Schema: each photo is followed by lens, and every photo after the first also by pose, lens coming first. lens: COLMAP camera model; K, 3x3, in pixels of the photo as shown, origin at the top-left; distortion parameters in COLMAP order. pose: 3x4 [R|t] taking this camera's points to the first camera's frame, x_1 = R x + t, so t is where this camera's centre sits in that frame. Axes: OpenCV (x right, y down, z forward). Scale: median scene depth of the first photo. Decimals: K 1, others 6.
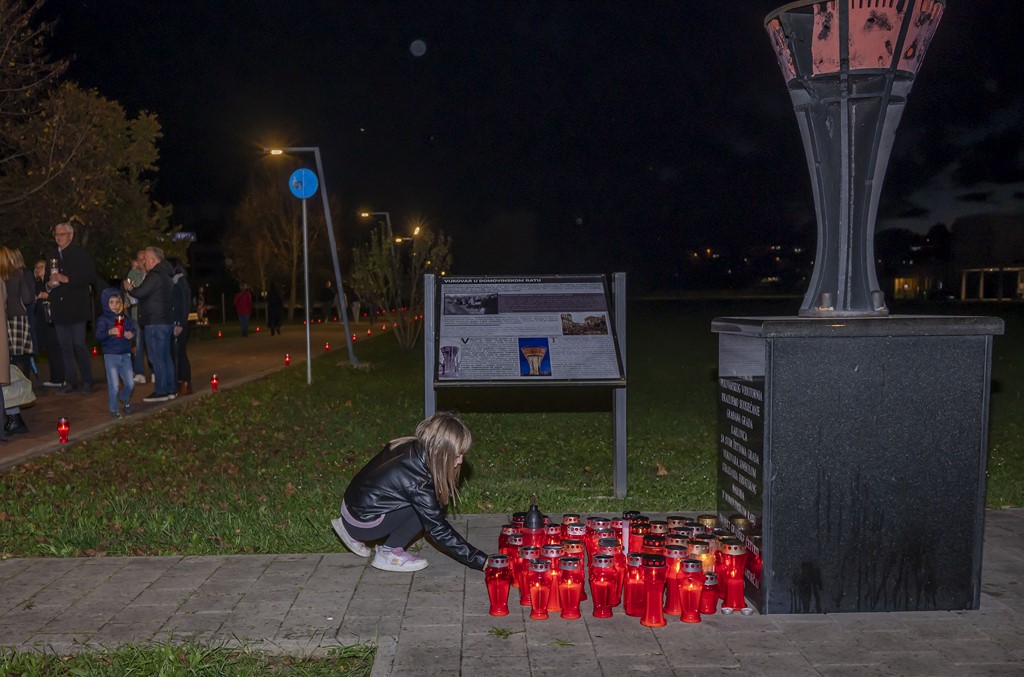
lens RADIAL K [[1040.5, 0, 458.6], [0, 1040.5, 426.9], [0, 0, 1]] dist [0.004602, 0.004321]
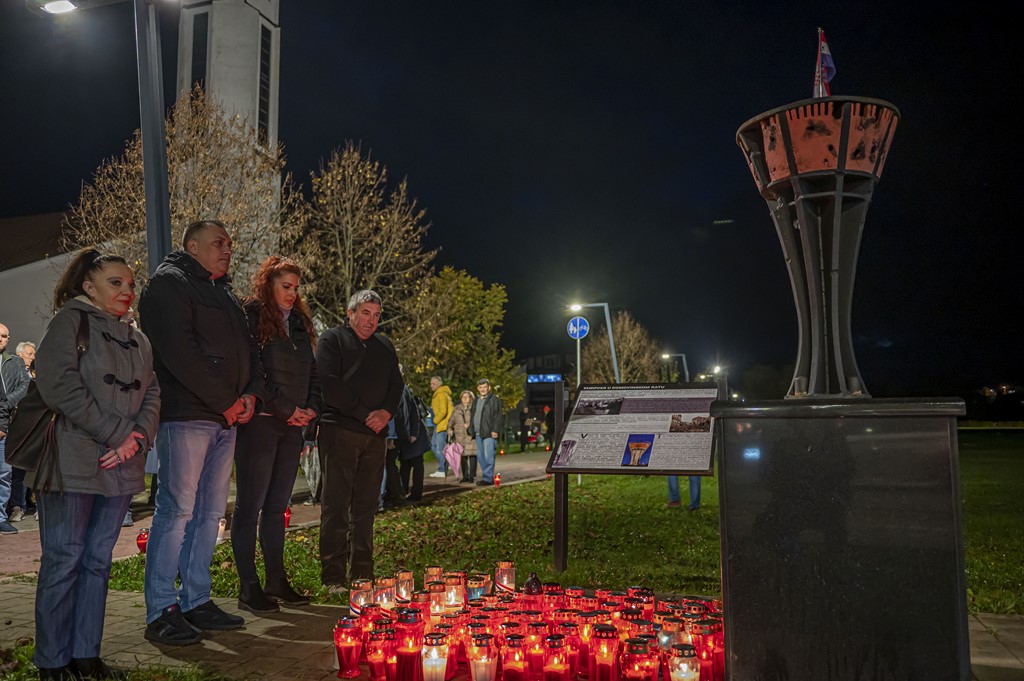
lens RADIAL K [[814.9, 0, 511.2], [0, 814.9, 343.8], [0, 0, 1]] dist [0.004983, -0.001732]
pose [[0.952184, -0.020749, -0.304819, 0.217428], [-0.047042, 0.975838, -0.213372, 0.016638], [0.301881, 0.217508, 0.928201, 0.099566]]
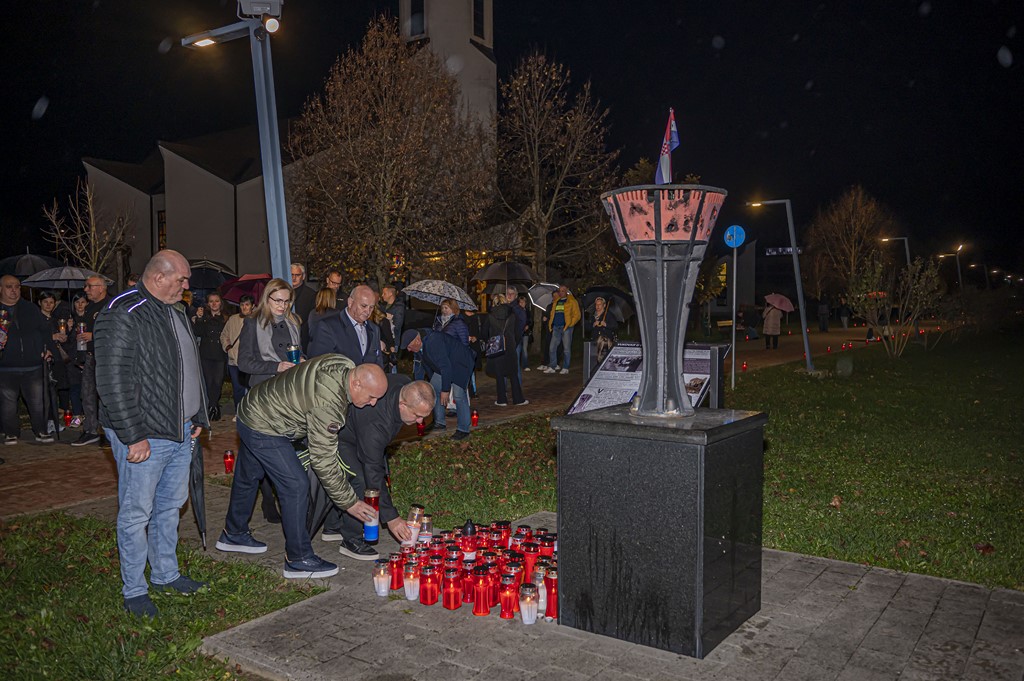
lens RADIAL K [[816.1, 0, 518.1], [0, 816.1, 342.4], [0, 0, 1]] dist [0.005669, -0.004157]
pose [[0.830623, 0.037945, -0.555541, 0.542077], [-0.074937, 0.996217, -0.043998, -0.093982], [0.551770, 0.078177, 0.830324, 0.014913]]
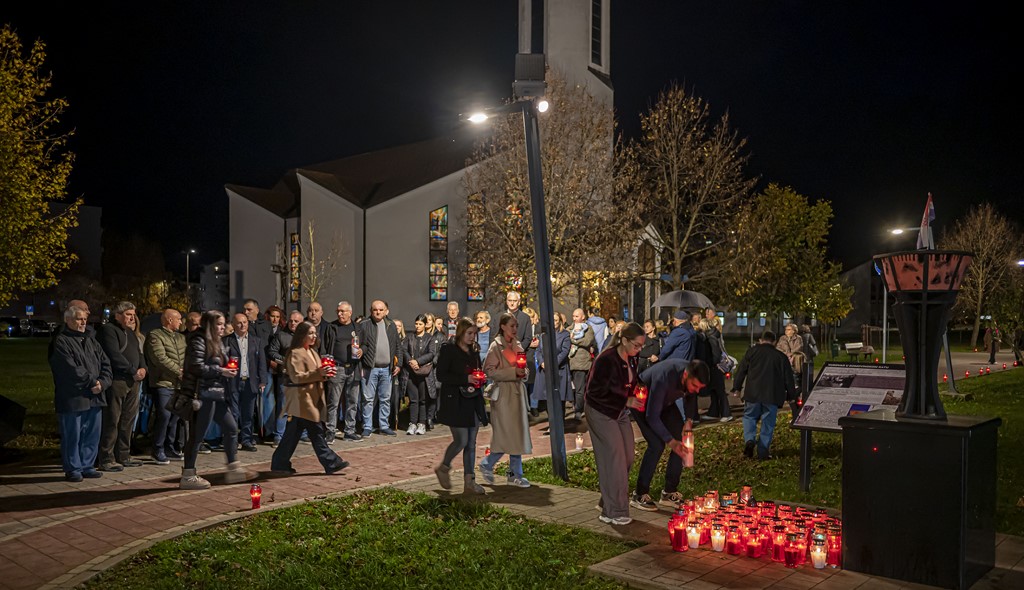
lens RADIAL K [[824.9, 0, 519.1], [0, 824.9, 338.3], [0, 0, 1]] dist [0.003221, -0.004258]
pose [[0.762807, 0.031041, -0.645880, 0.517793], [-0.093137, 0.993706, -0.062241, -0.059551], [0.639883, 0.107633, 0.760897, -0.374012]]
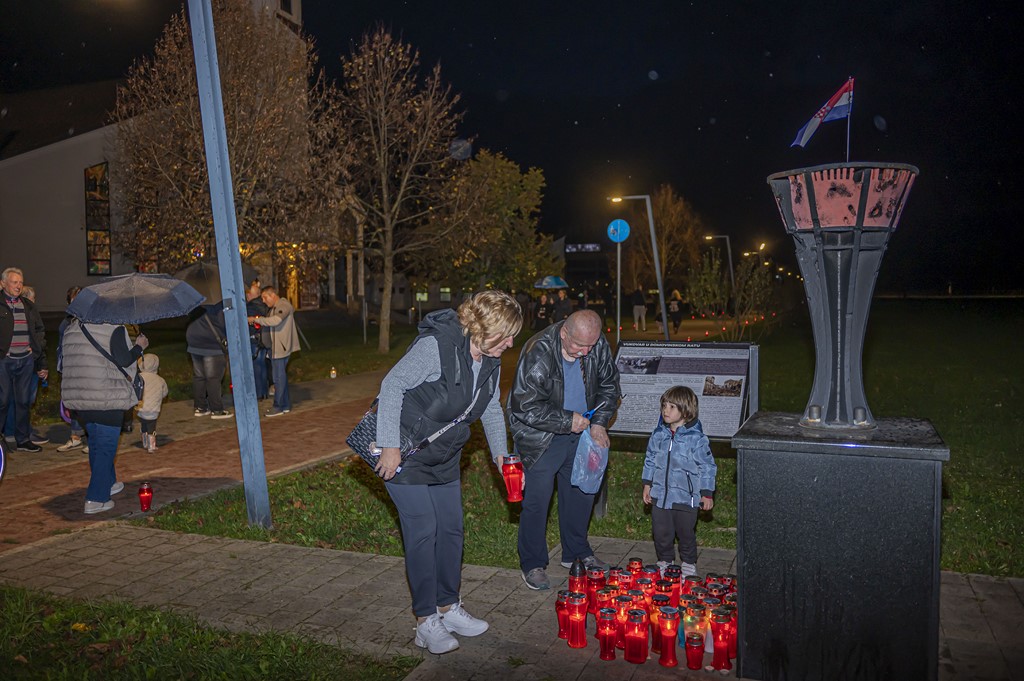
lens RADIAL K [[839.3, 0, 517.4], [0, 839.3, 337.3], [0, 0, 1]] dist [0.002661, 0.002258]
pose [[0.940388, 0.024585, -0.339213, 0.237925], [-0.048385, 0.996910, -0.061882, -0.087660], [0.336643, 0.074606, 0.938672, -0.011784]]
